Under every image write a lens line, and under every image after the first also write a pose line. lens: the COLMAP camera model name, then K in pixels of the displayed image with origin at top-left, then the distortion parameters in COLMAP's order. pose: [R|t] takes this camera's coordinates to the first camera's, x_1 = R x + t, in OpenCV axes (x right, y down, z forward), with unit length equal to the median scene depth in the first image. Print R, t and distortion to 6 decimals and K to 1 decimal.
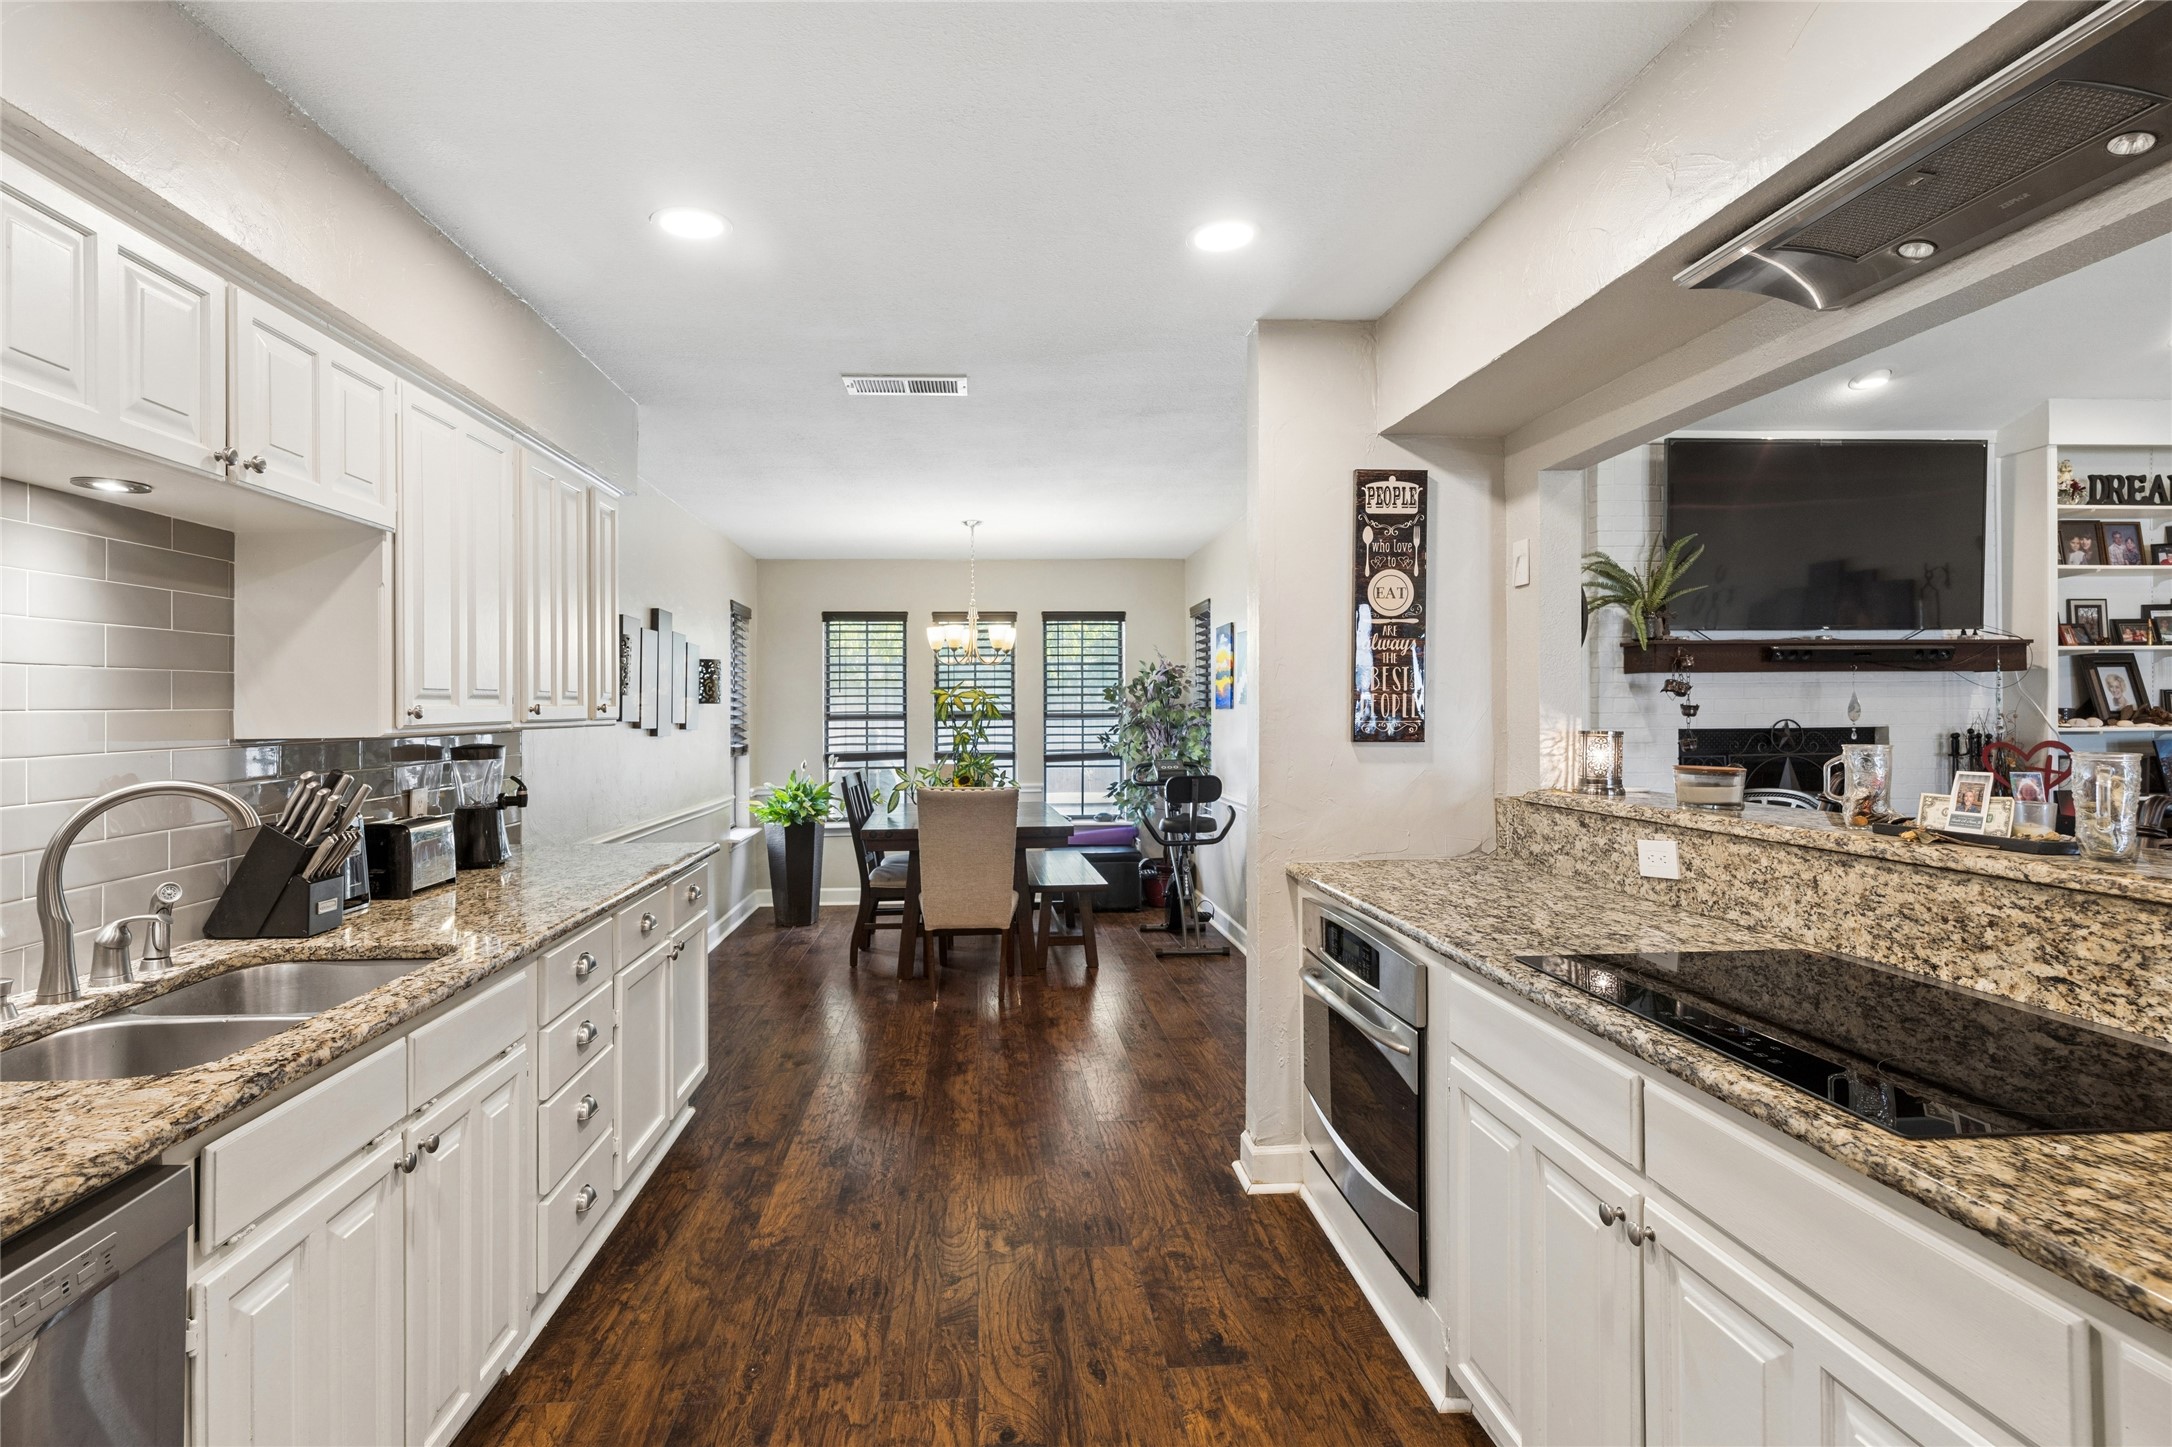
lens RADIAL K [[1044.9, 0, 1031.7], [0, 1044.9, 708.7], [0, 0, 1]] dist [-0.003655, 0.002099]
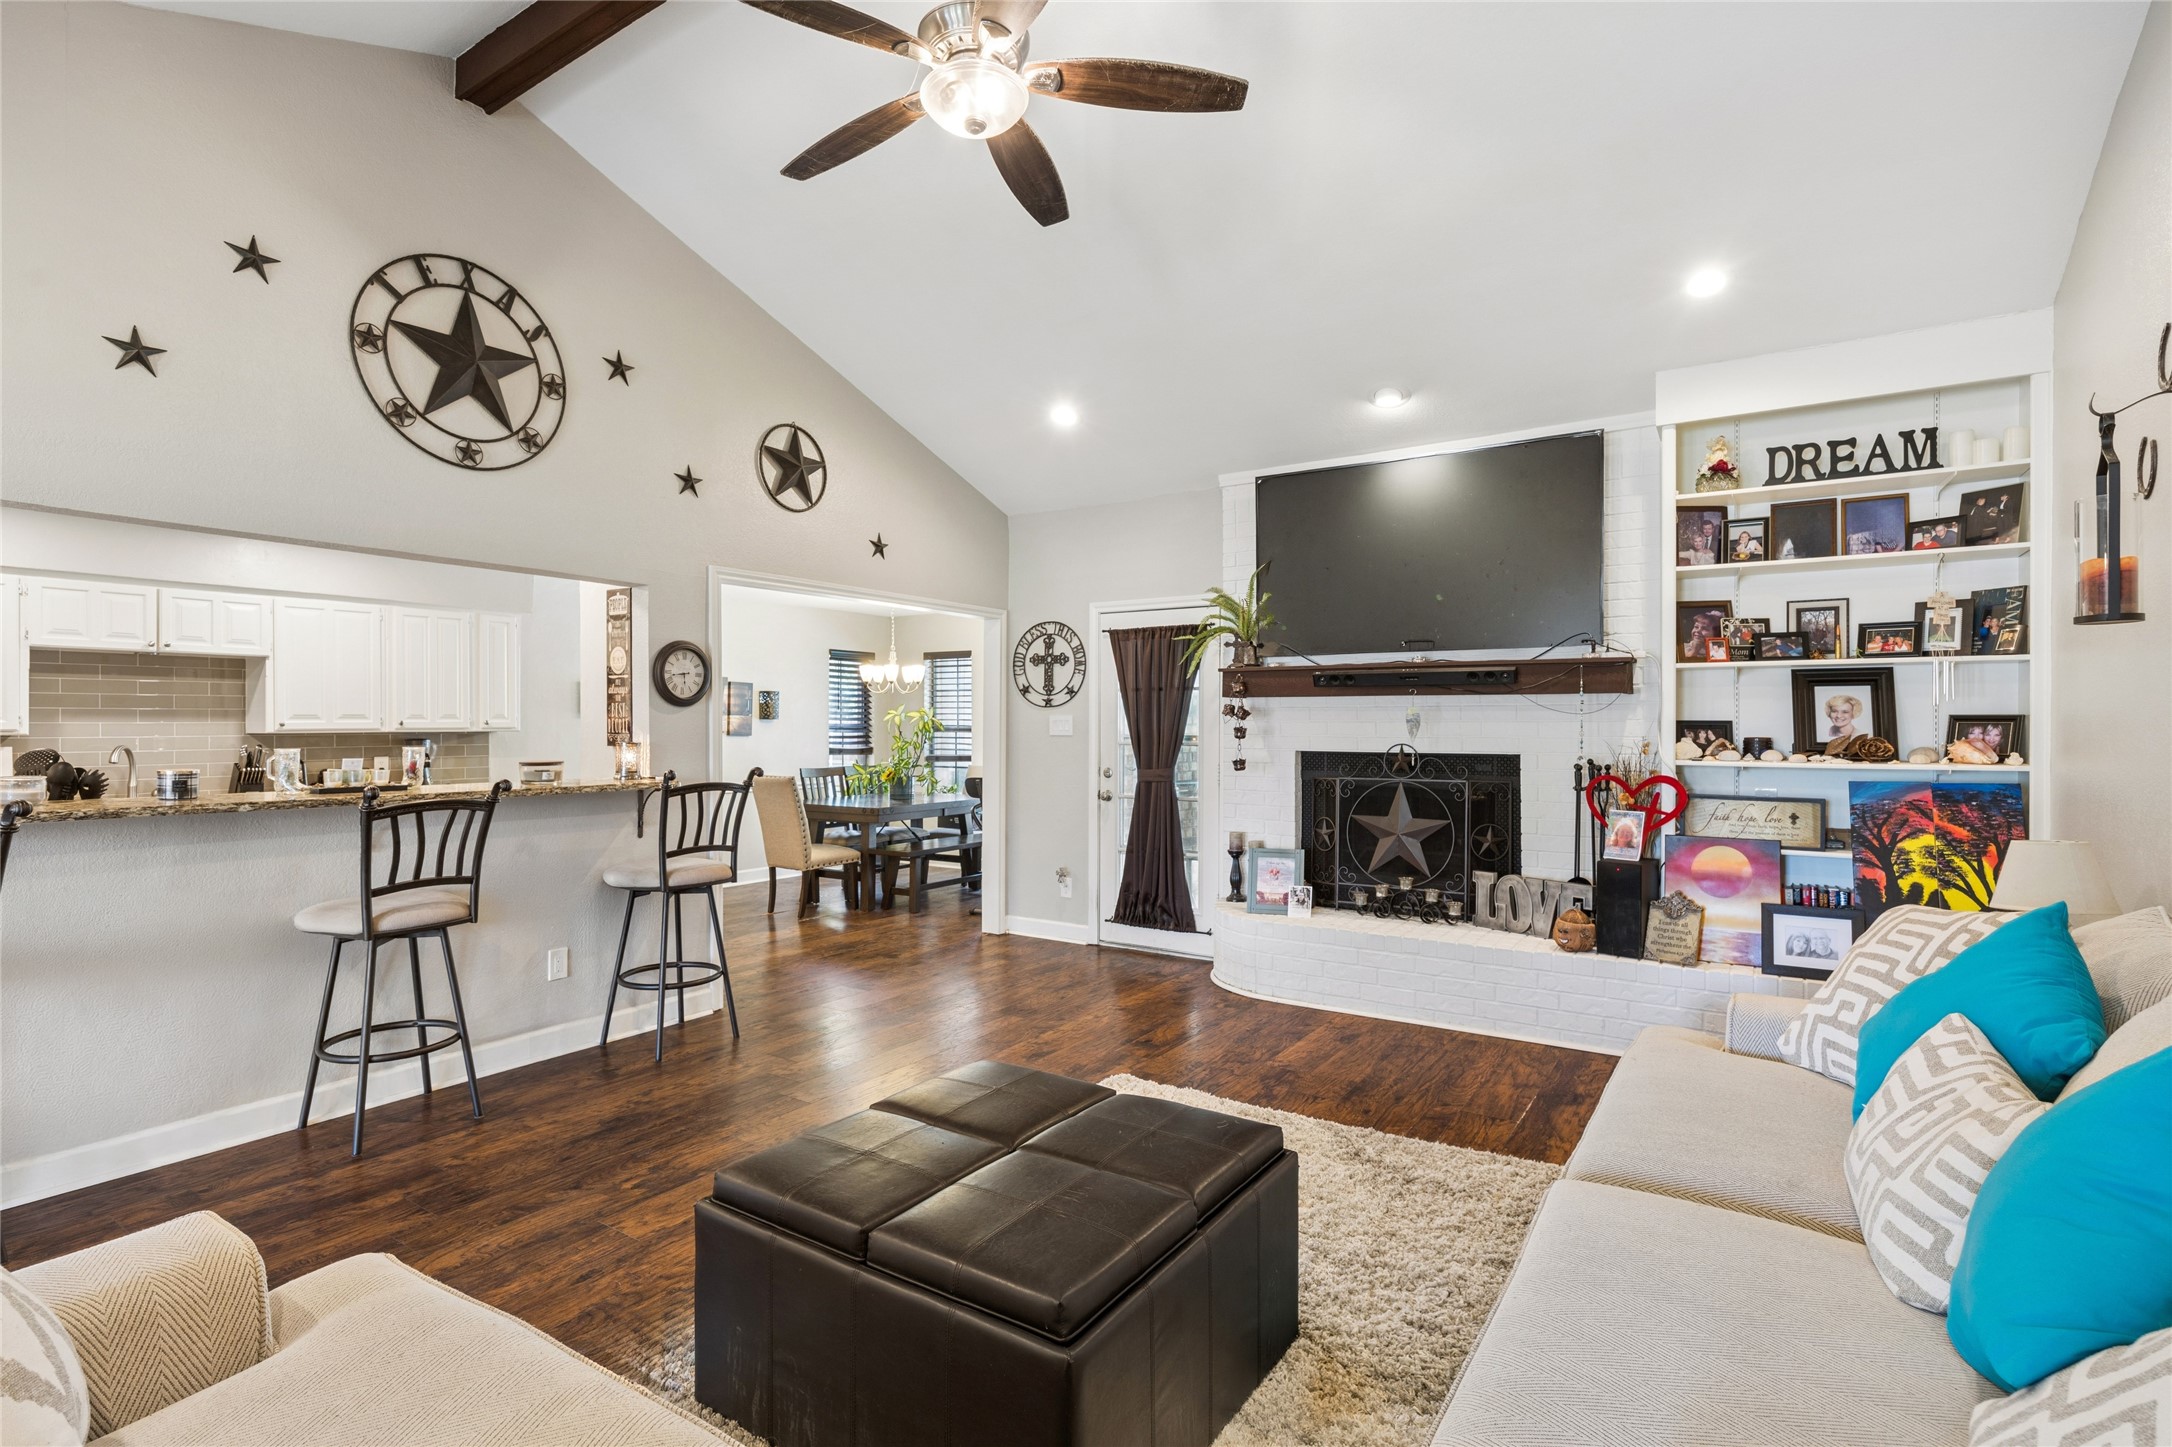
lens RADIAL K [[1044.9, 0, 1087.0], [0, 1044.9, 726.0], [0, 0, 1]] dist [-0.003655, 0.002099]
pose [[0.802307, 0.011056, -0.596809, 2.141600], [-0.008476, 0.999939, 0.007130, -0.022770], [0.596851, -0.000662, 0.802352, 0.083036]]
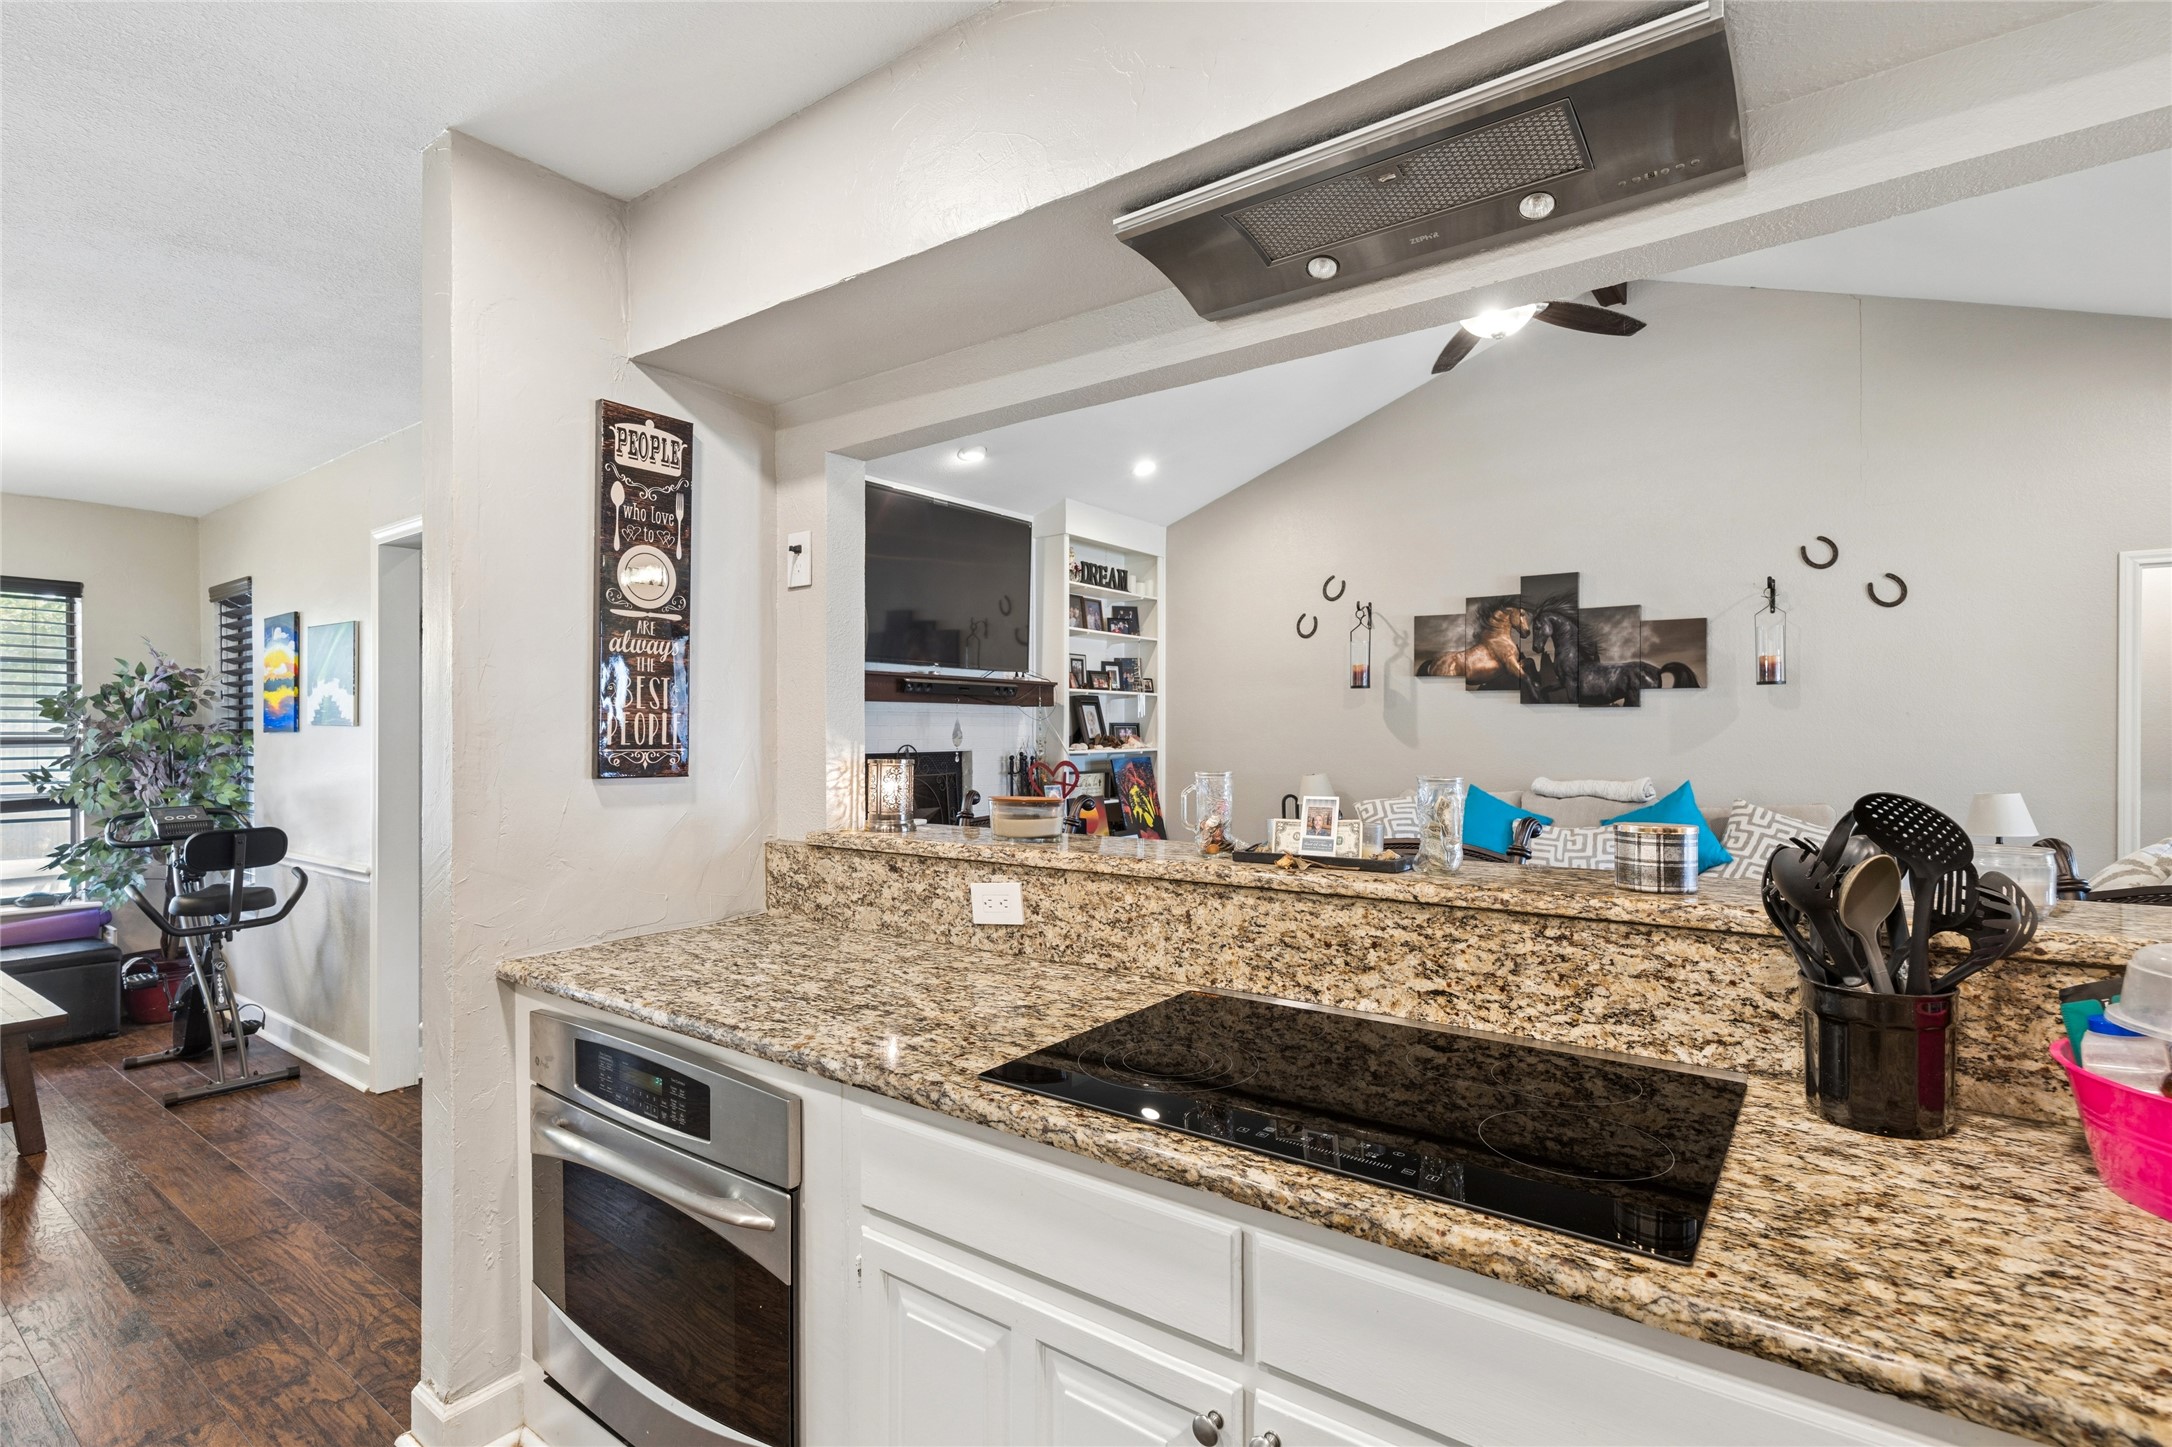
lens RADIAL K [[1044.9, 0, 1072.4], [0, 1044.9, 744.6], [0, 0, 1]] dist [-0.003655, 0.002099]
pose [[0.644916, -0.002366, 0.764249, -0.029732], [-0.005170, 0.999959, 0.007458, 0.001274], [-0.764236, -0.008761, 0.644878, 0.289735]]
